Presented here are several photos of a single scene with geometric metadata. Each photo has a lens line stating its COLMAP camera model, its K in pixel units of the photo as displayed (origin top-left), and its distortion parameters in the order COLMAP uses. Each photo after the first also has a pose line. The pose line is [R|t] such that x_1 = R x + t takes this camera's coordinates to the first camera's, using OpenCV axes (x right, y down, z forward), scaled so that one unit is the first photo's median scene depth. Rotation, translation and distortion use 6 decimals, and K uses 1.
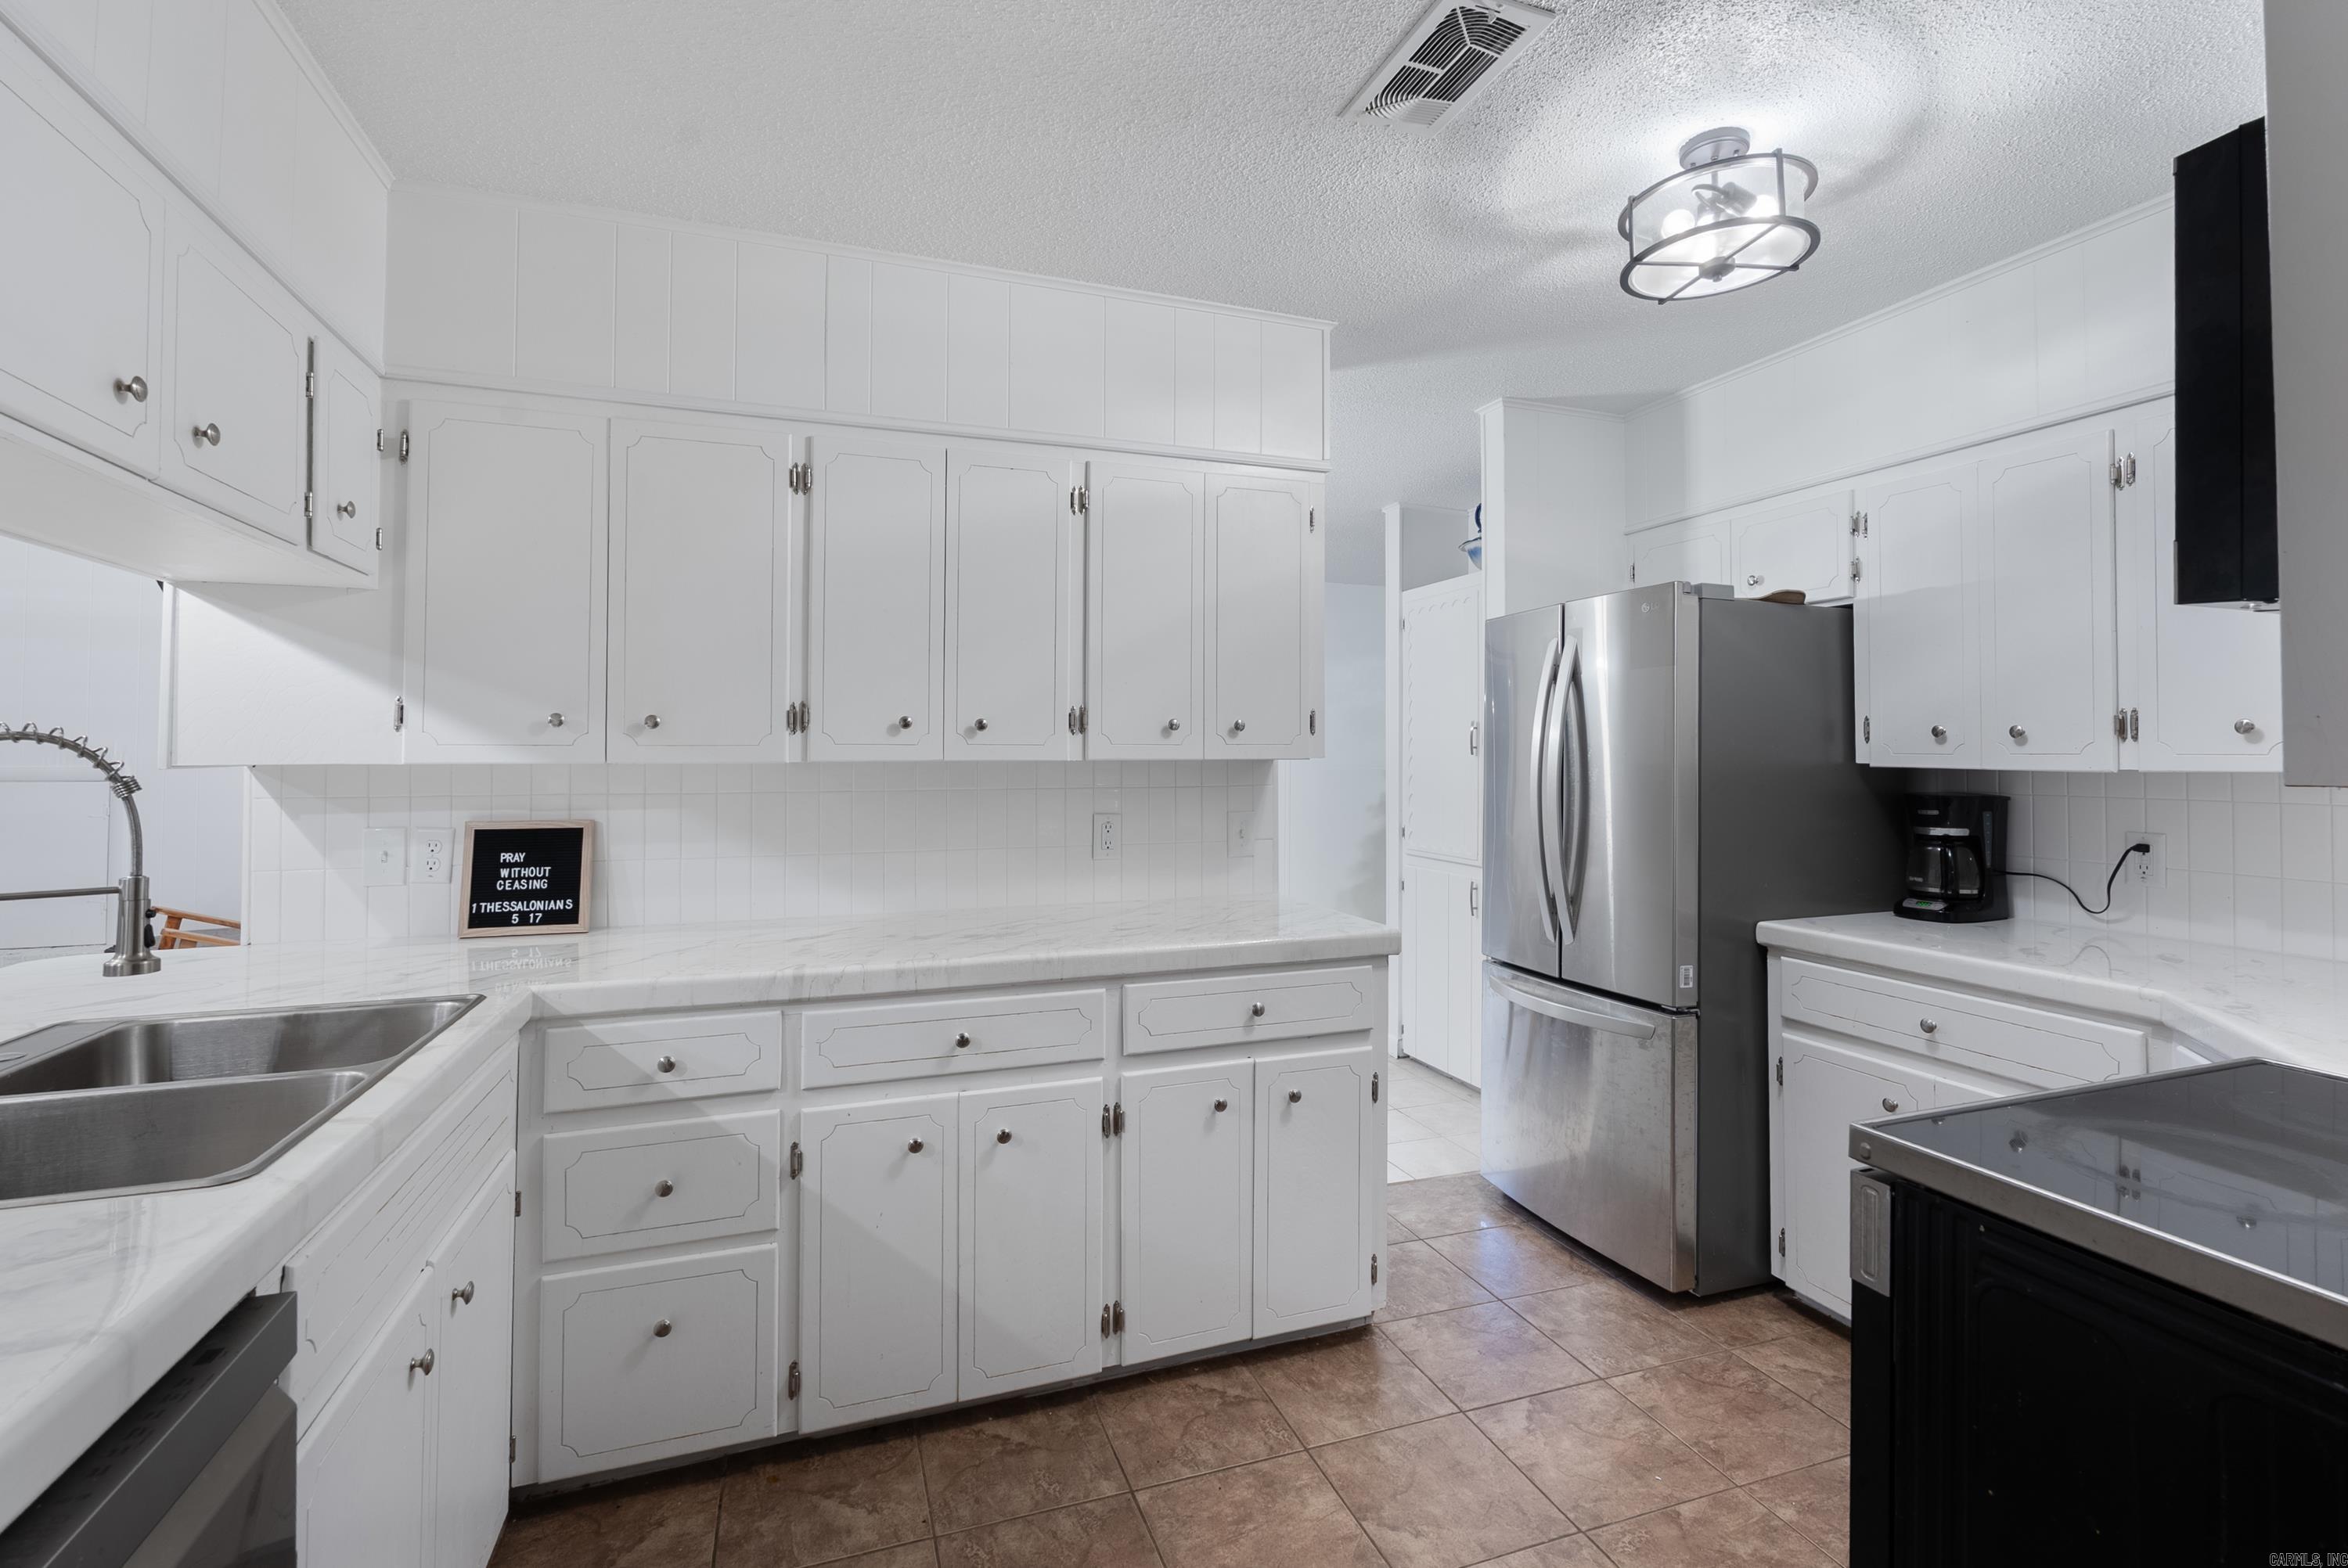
lens RADIAL K [[1048.1, 0, 1168.0], [0, 1048.1, 734.1], [0, 0, 1]] dist [-0.004329, 0.000119]
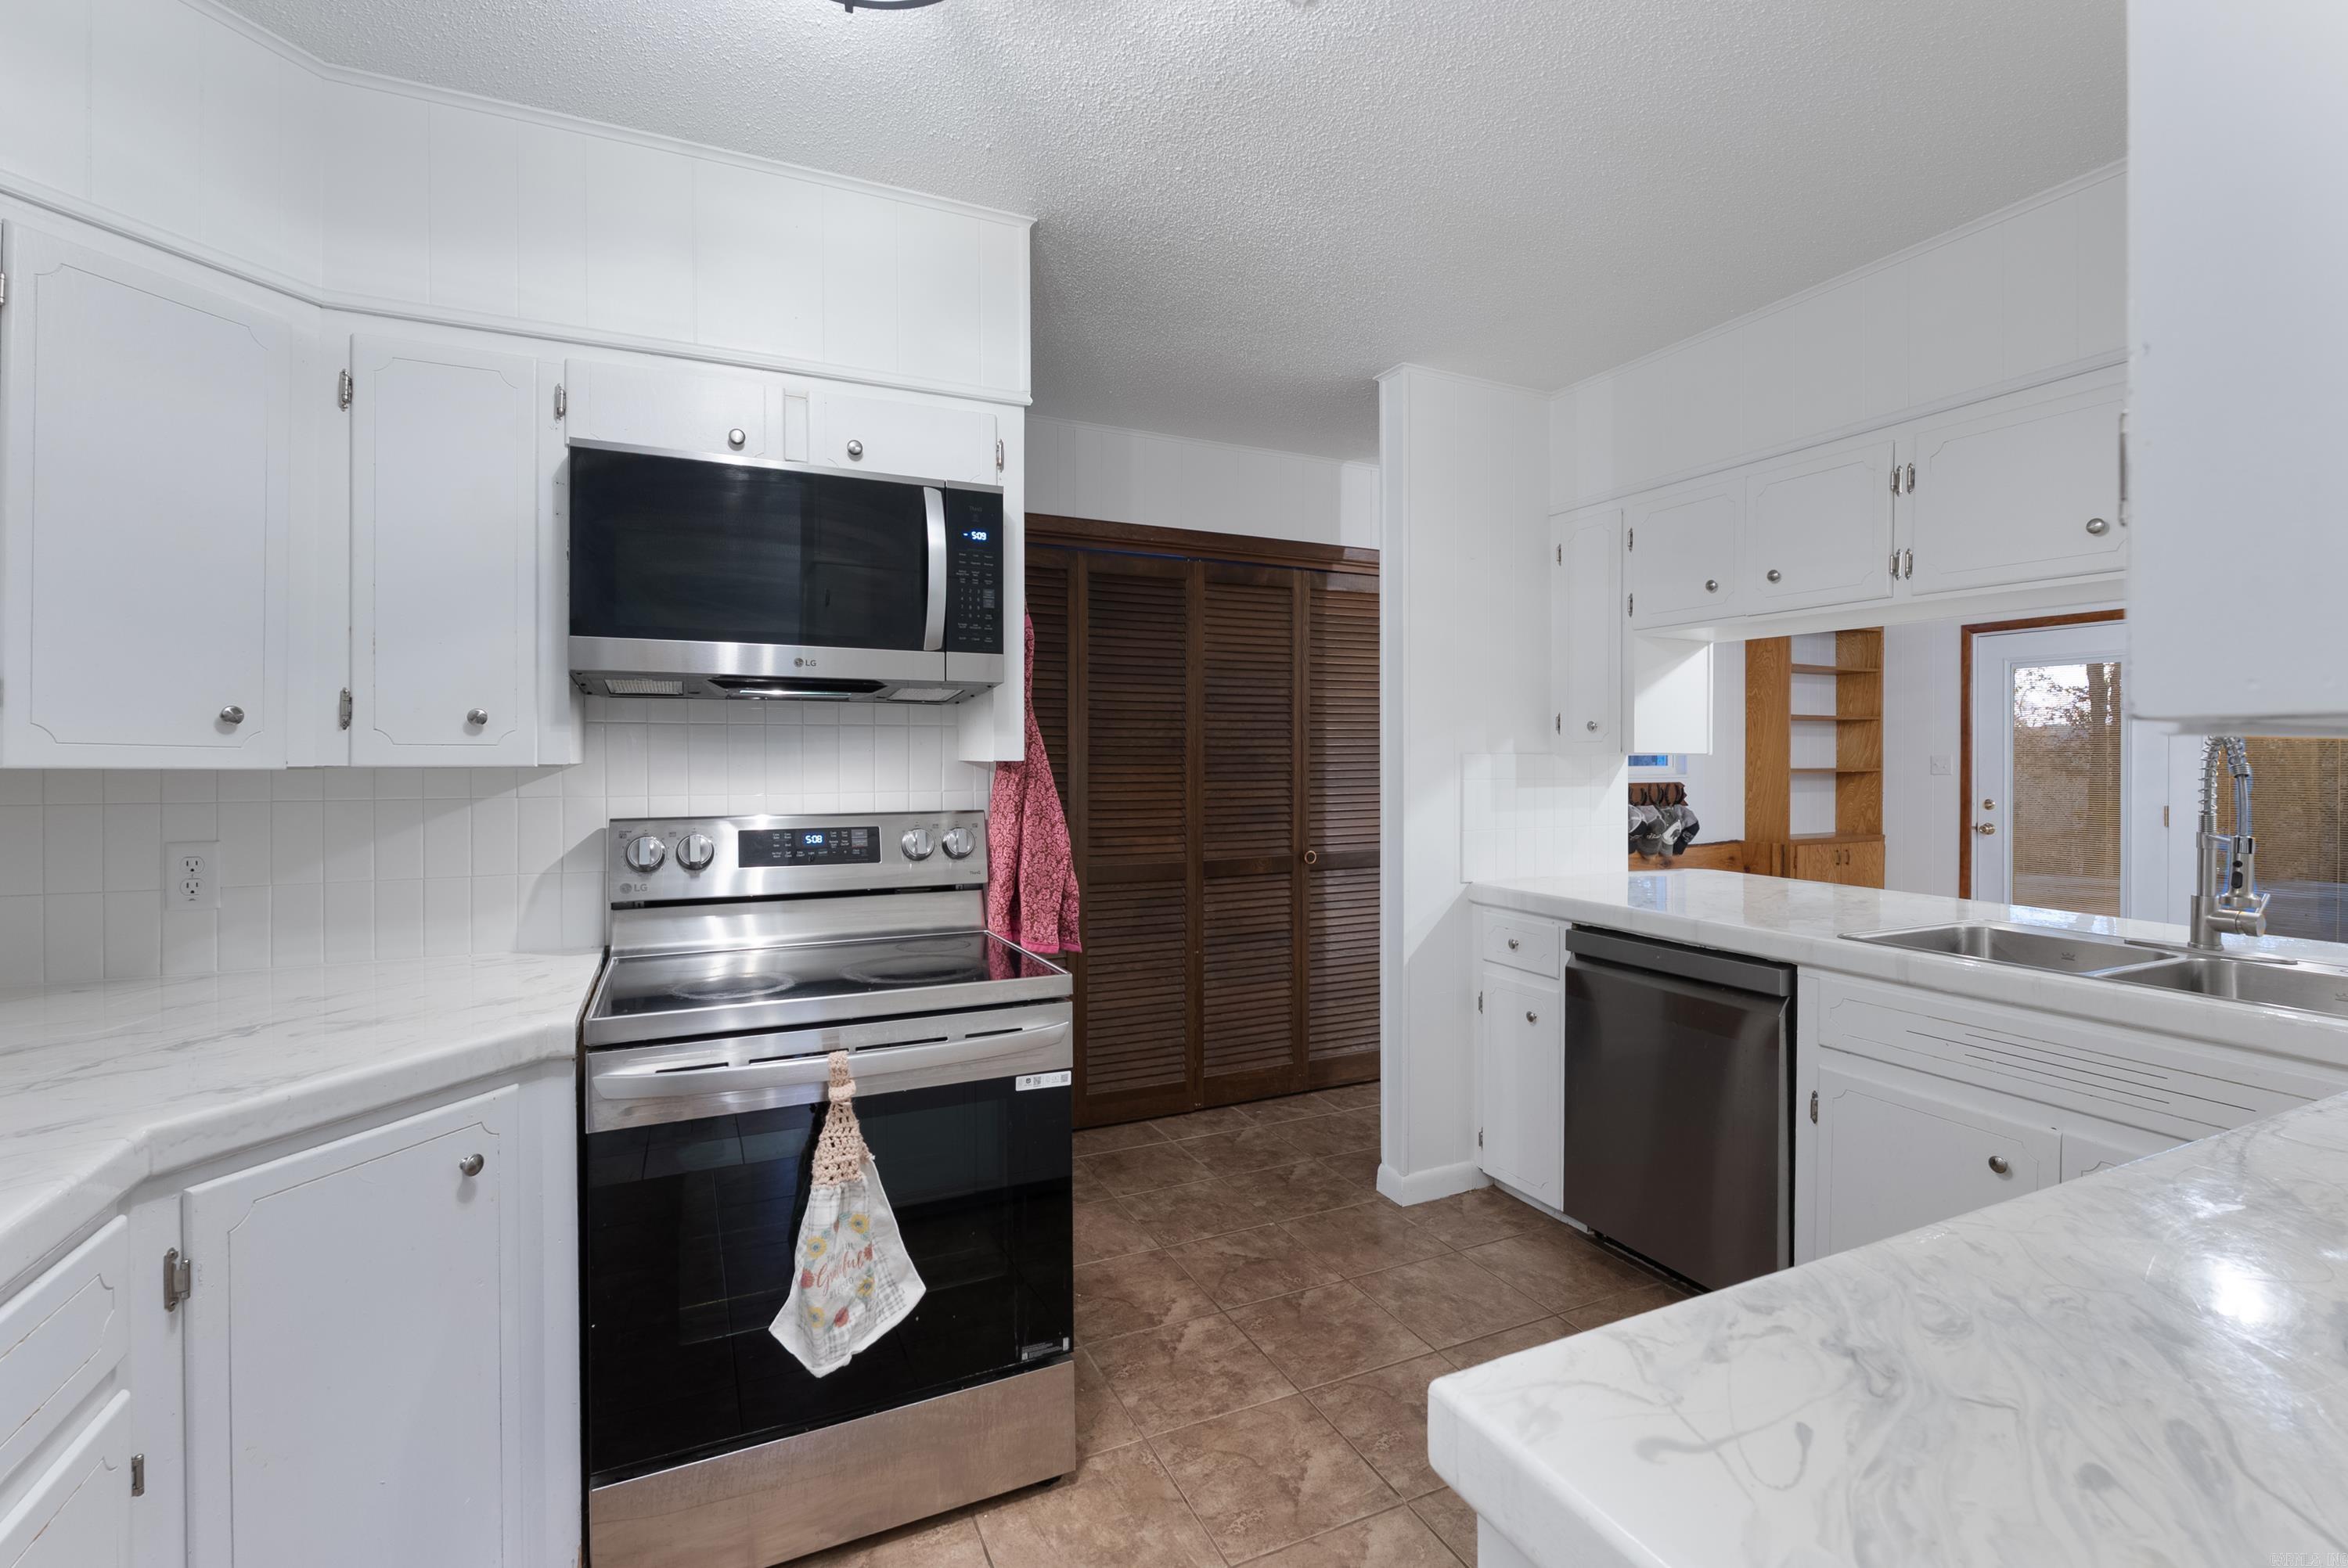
lens RADIAL K [[1037.9, 0, 1180.0], [0, 1037.9, 764.4], [0, 0, 1]] dist [-0.003715, -0.000015]
pose [[-0.994763, 0.000761, -0.102201, 0.326108], [0.002310, 0.999884, -0.015038, 0.034064], [0.102178, -0.015195, -0.994650, 1.308096]]
